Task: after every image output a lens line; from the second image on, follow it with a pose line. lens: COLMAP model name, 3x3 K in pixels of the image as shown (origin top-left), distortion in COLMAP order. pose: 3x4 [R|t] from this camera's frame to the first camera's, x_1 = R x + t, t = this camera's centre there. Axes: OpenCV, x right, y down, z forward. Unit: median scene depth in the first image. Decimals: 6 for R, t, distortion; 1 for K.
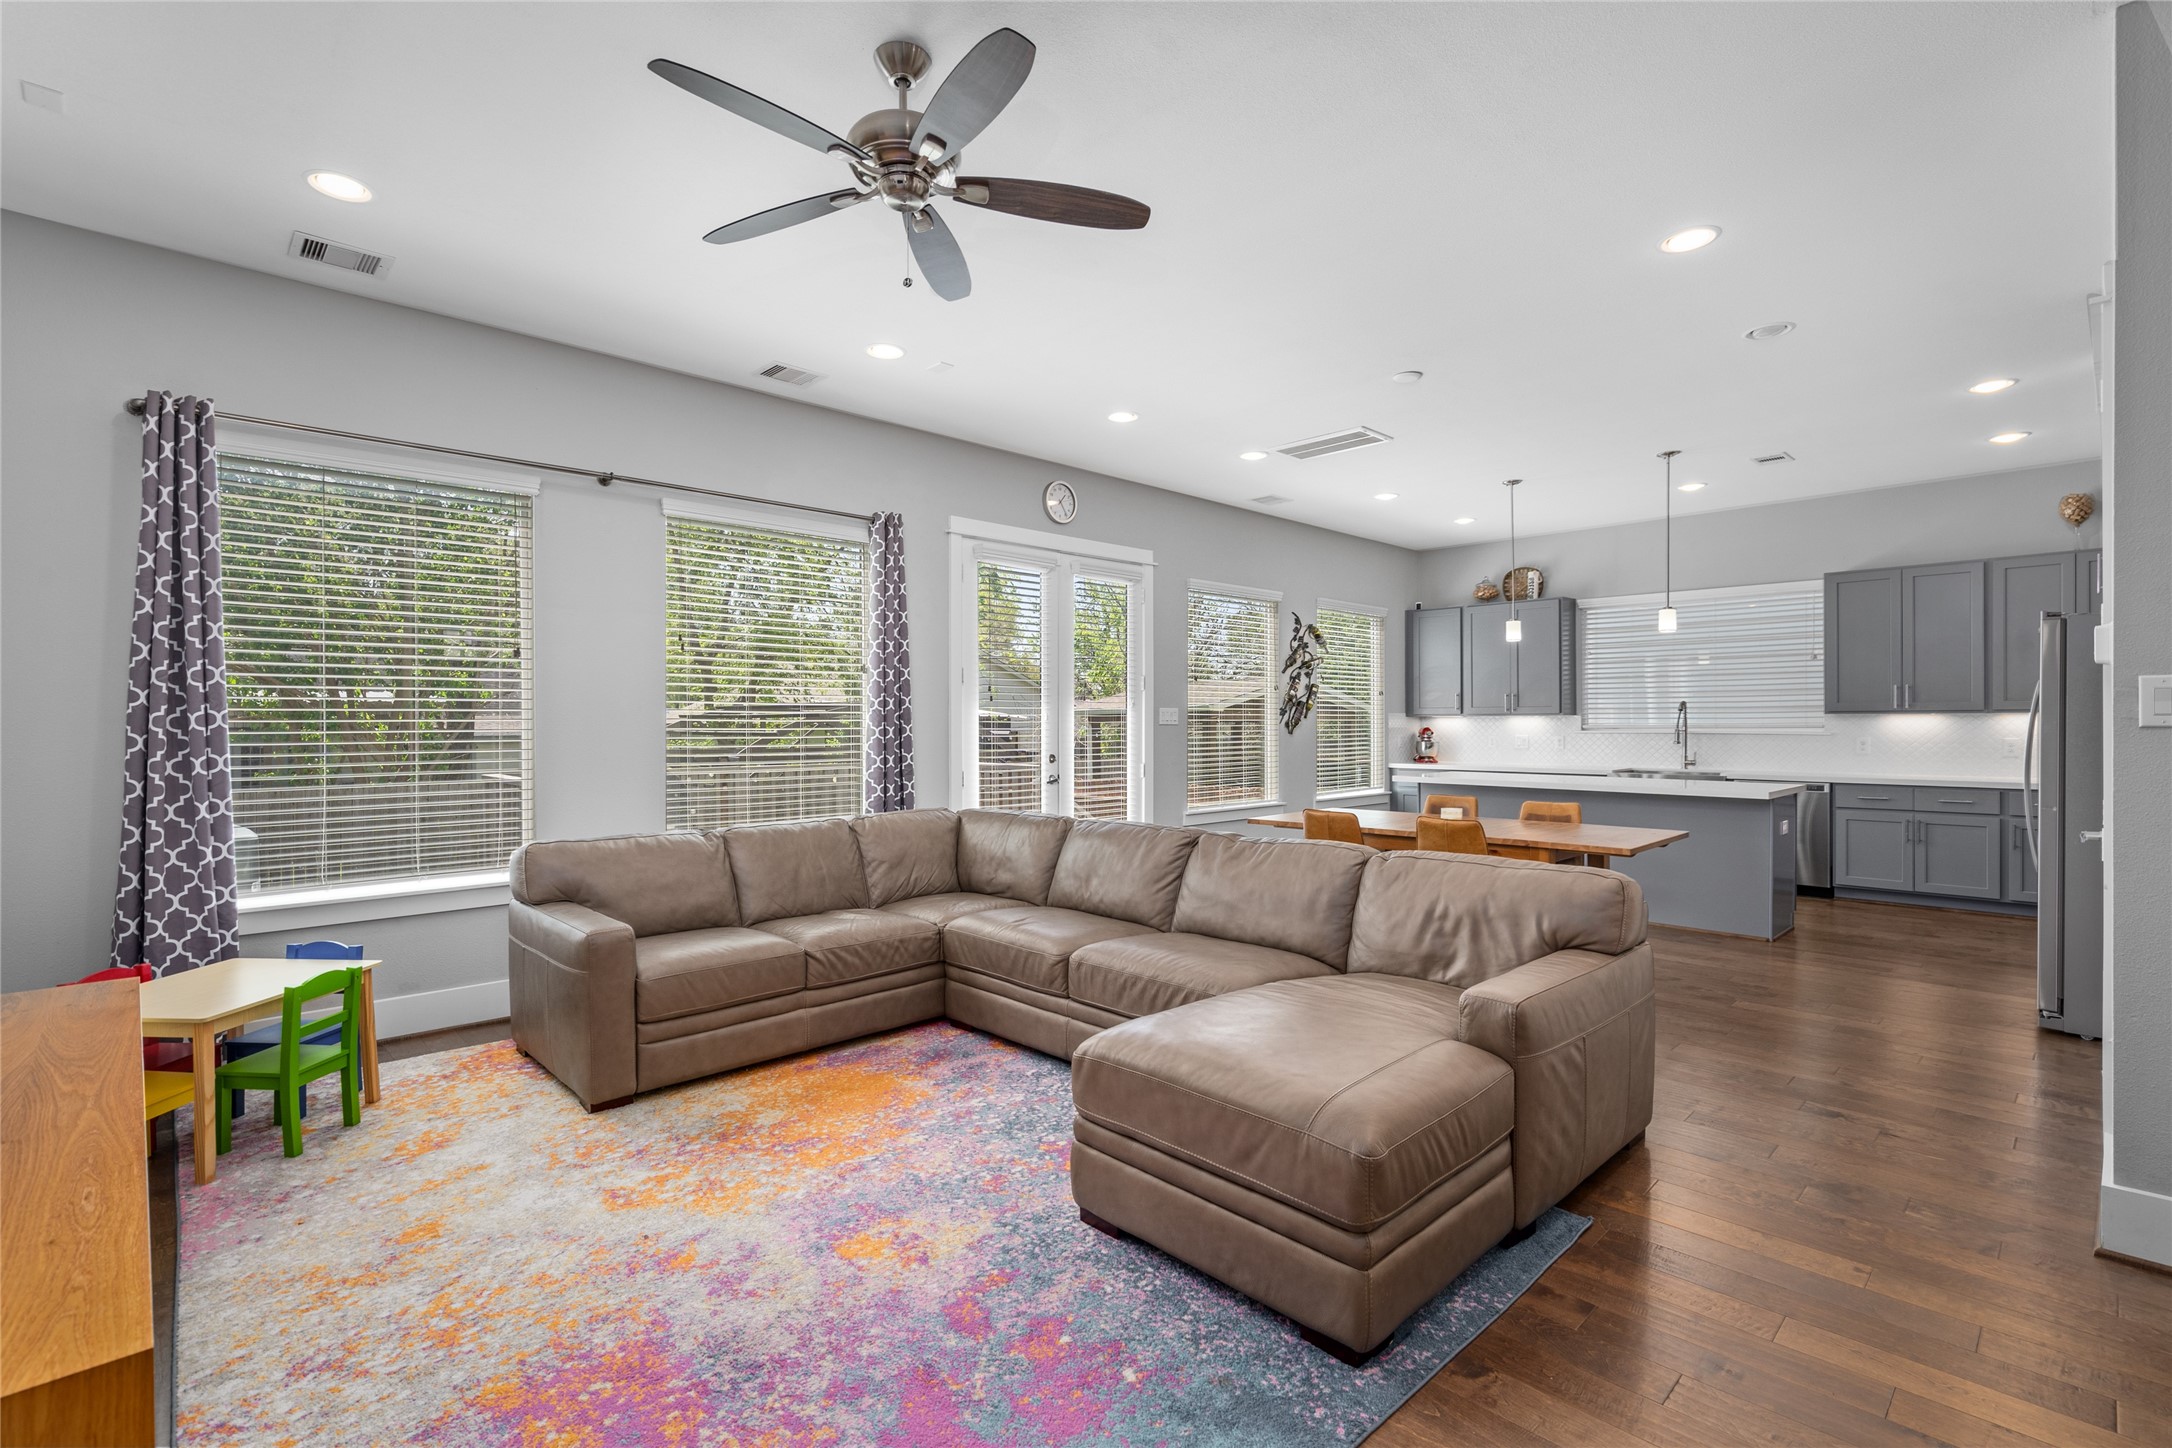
lens RADIAL K [[998.1, 0, 1085.6], [0, 998.1, 716.9], [0, 0, 1]] dist [-0.000051, 0.001482]
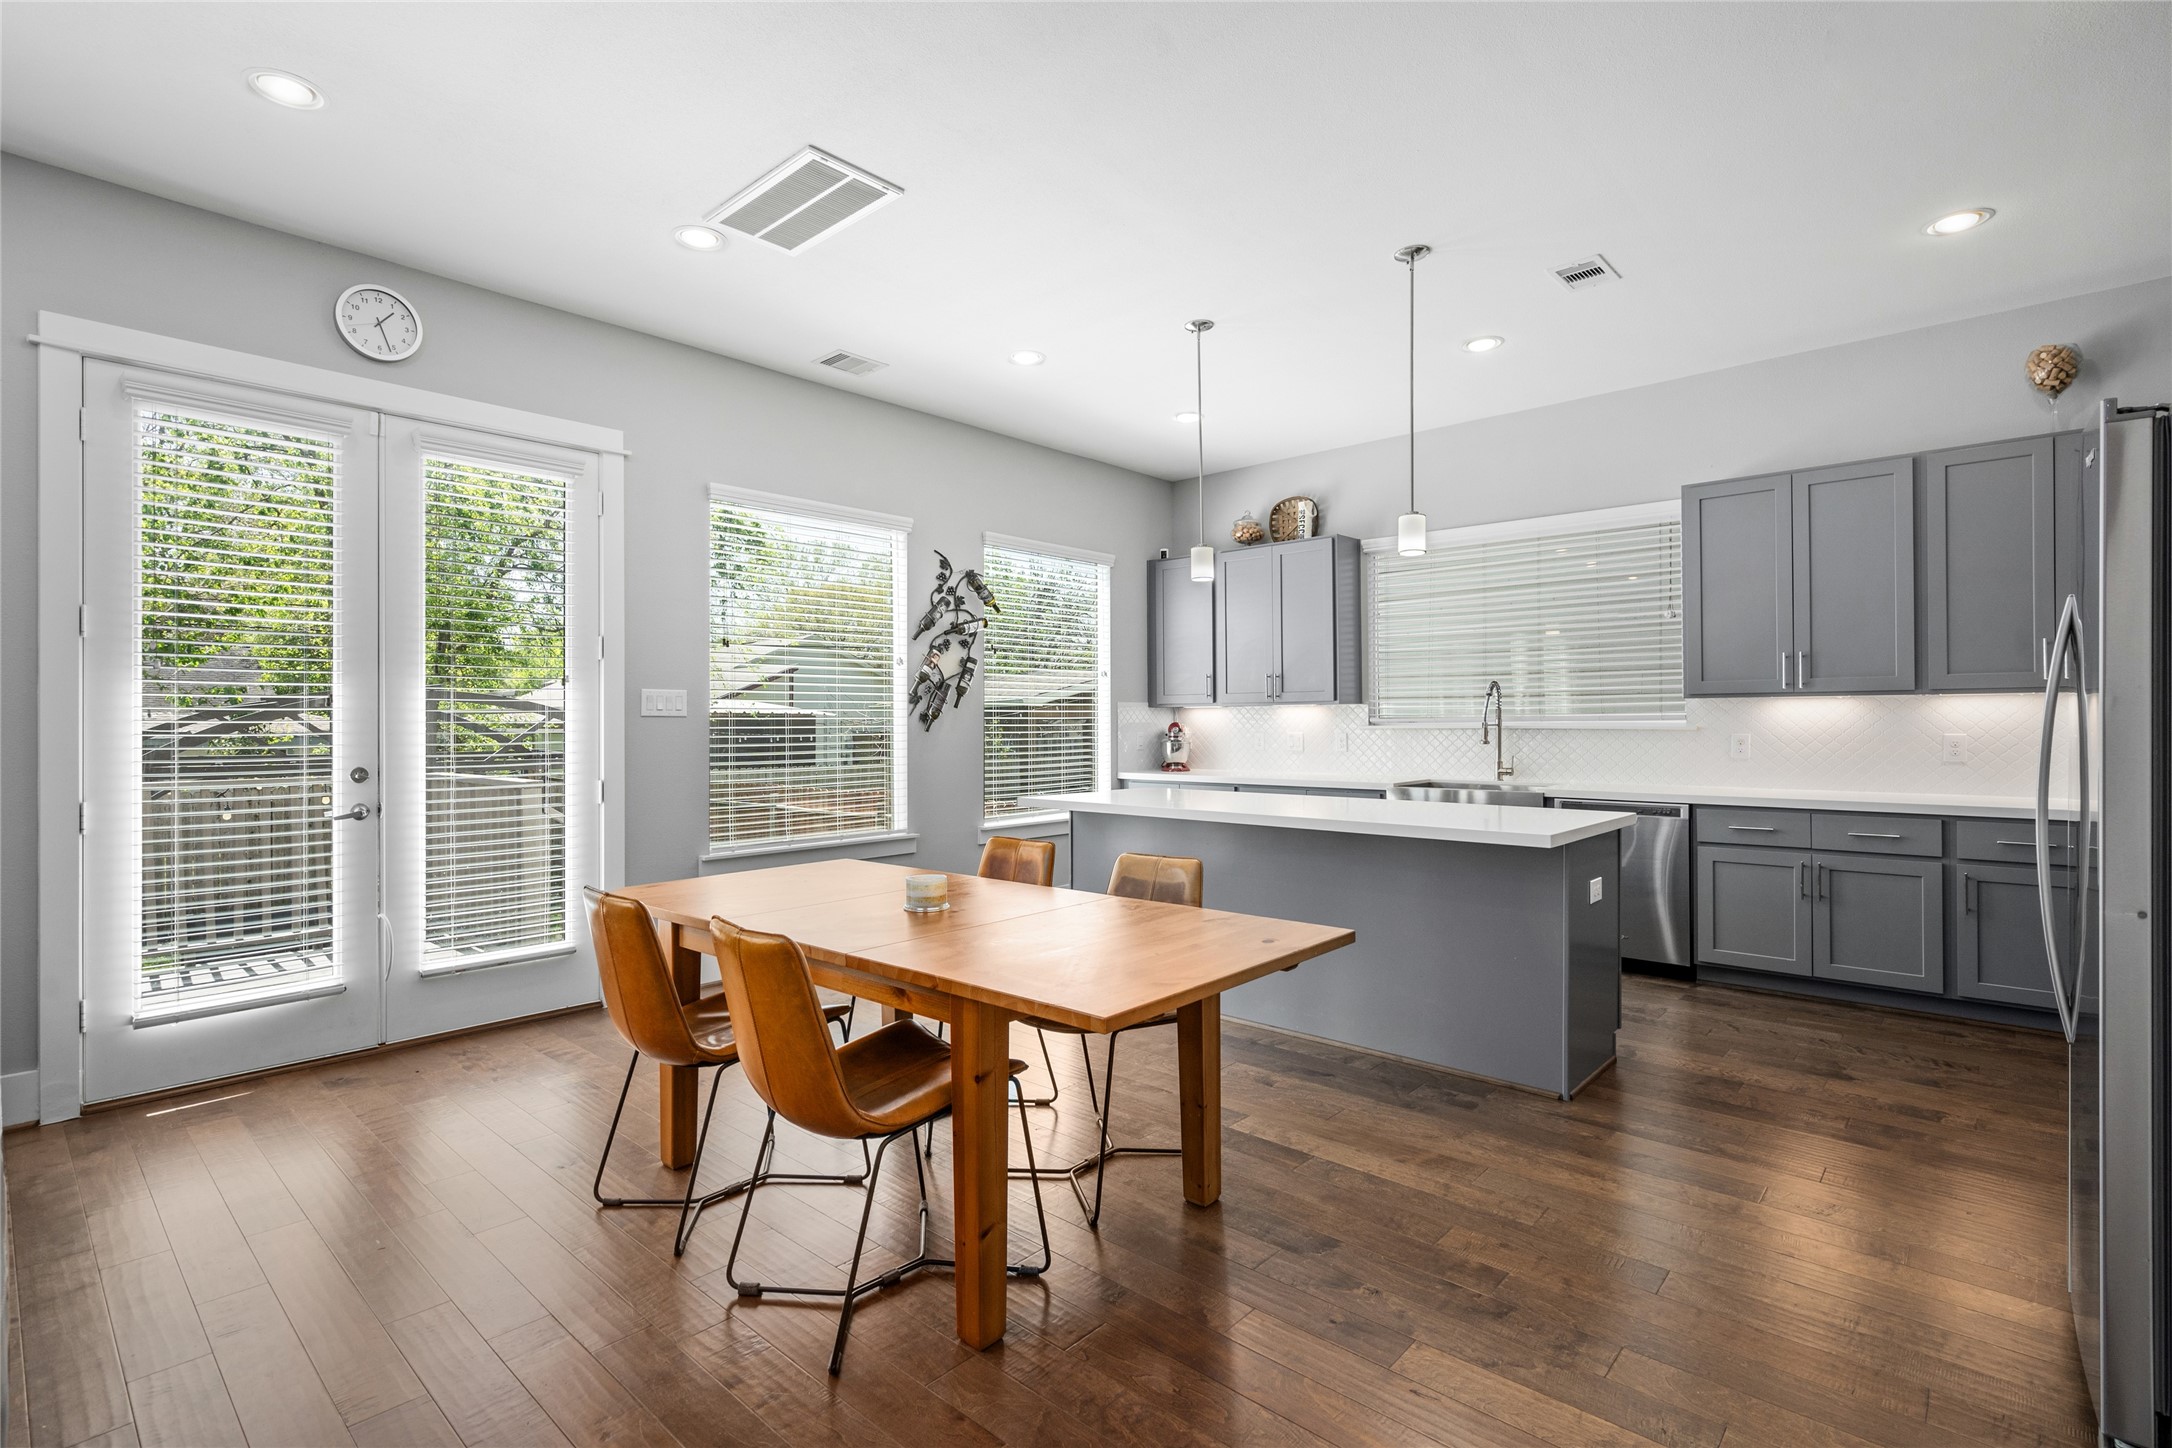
lens RADIAL K [[998.1, 0, 1092.0], [0, 998.1, 709.7], [0, 0, 1]] dist [-0.000051, 0.001482]
pose [[0.997789, -0.001932, 0.066439, 0.317747], [0.002312, 0.999981, -0.005640, 0.007970], [-0.066427, 0.005781, 0.997775, 0.380999]]
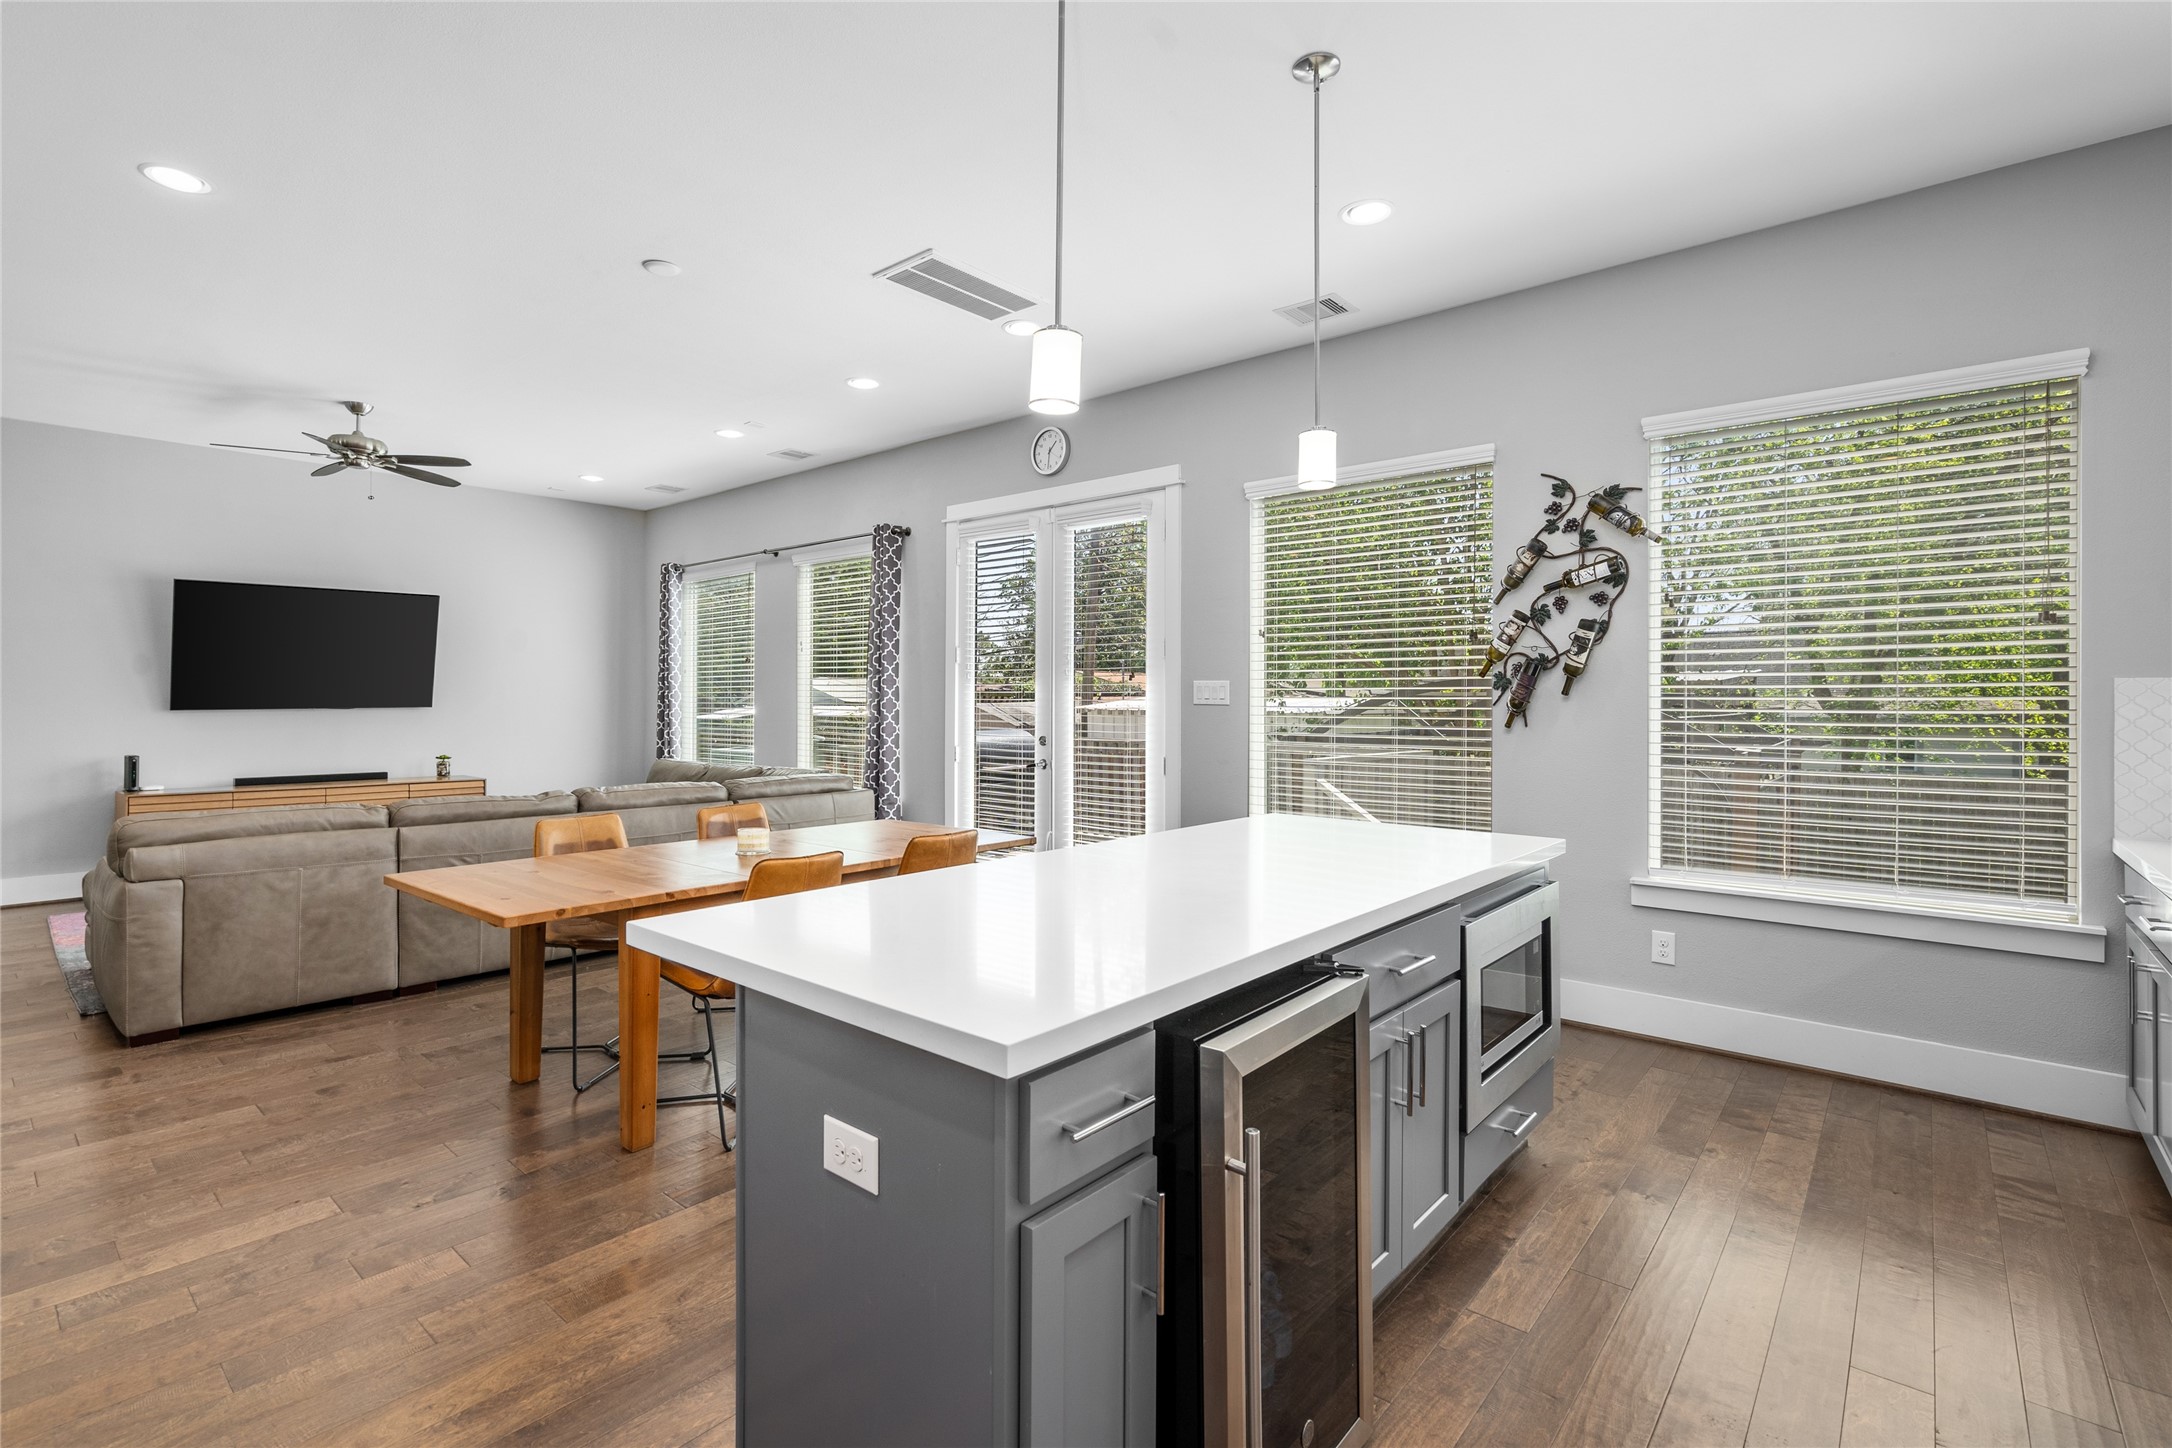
lens RADIAL K [[998.1, 0, 1066.7], [0, 998.1, 692.5], [0, 0, 1]] dist [-0.000051, 0.001482]
pose [[0.086755, -0.004780, -0.996218, 0.788058], [0.001965, 0.999987, -0.004627, 0.002082], [0.996228, -0.001556, 0.086763, 0.866254]]
